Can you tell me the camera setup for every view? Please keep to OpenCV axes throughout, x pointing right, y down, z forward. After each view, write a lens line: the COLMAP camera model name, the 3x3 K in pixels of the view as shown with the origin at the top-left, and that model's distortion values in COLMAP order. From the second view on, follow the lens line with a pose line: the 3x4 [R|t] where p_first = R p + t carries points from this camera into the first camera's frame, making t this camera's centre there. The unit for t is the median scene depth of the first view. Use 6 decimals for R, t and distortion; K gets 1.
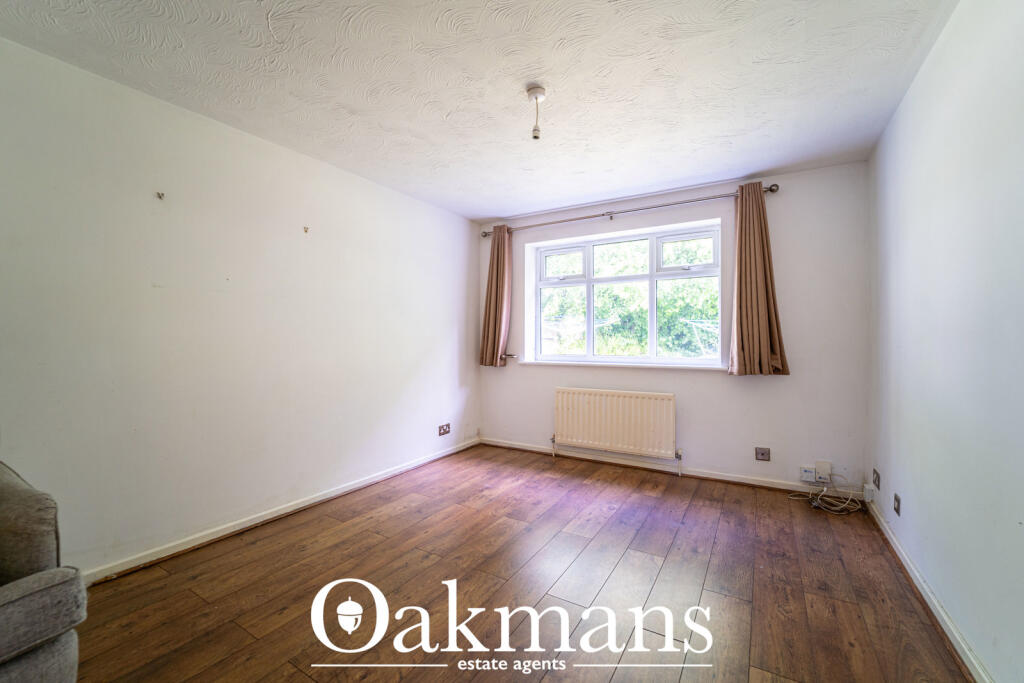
lens RADIAL K [[417.6, 0, 509.8], [0, 417.6, 336.4], [0, 0, 1]] dist [-0.000299, -0.000009]
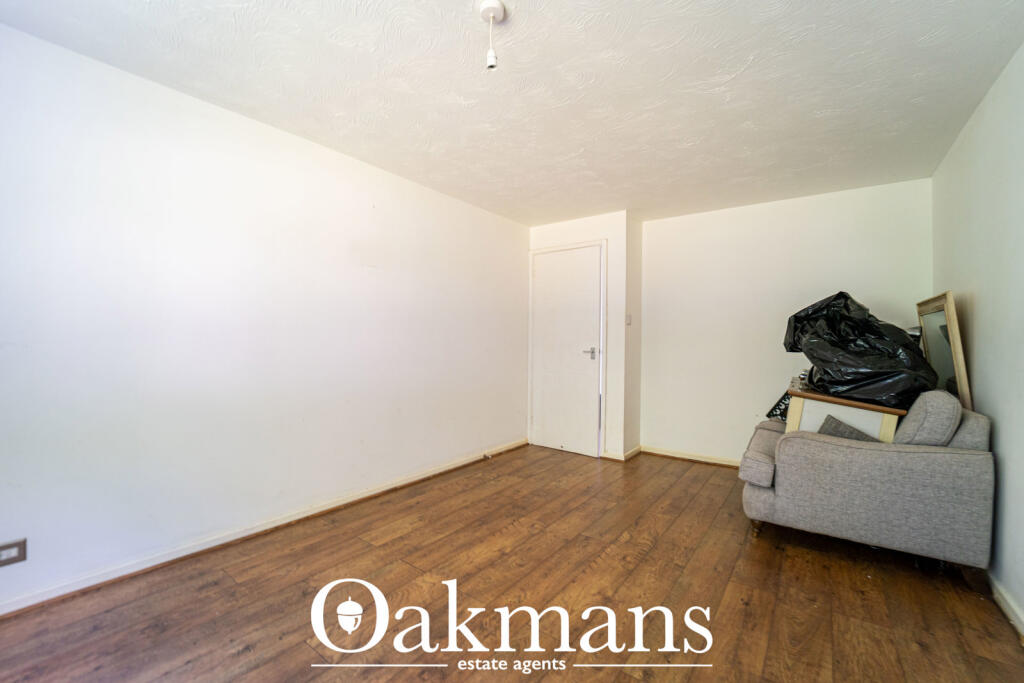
lens RADIAL K [[417.6, 0, 513.4], [0, 417.6, 342.4], [0, 0, 1]] dist [-0.000299, -0.000009]
pose [[-0.996270, -0.009033, 0.085816, -0.051256], [-0.009072, 0.999959, -0.000063, 0.014458], [-0.085812, -0.000841, -0.996311, 2.014764]]
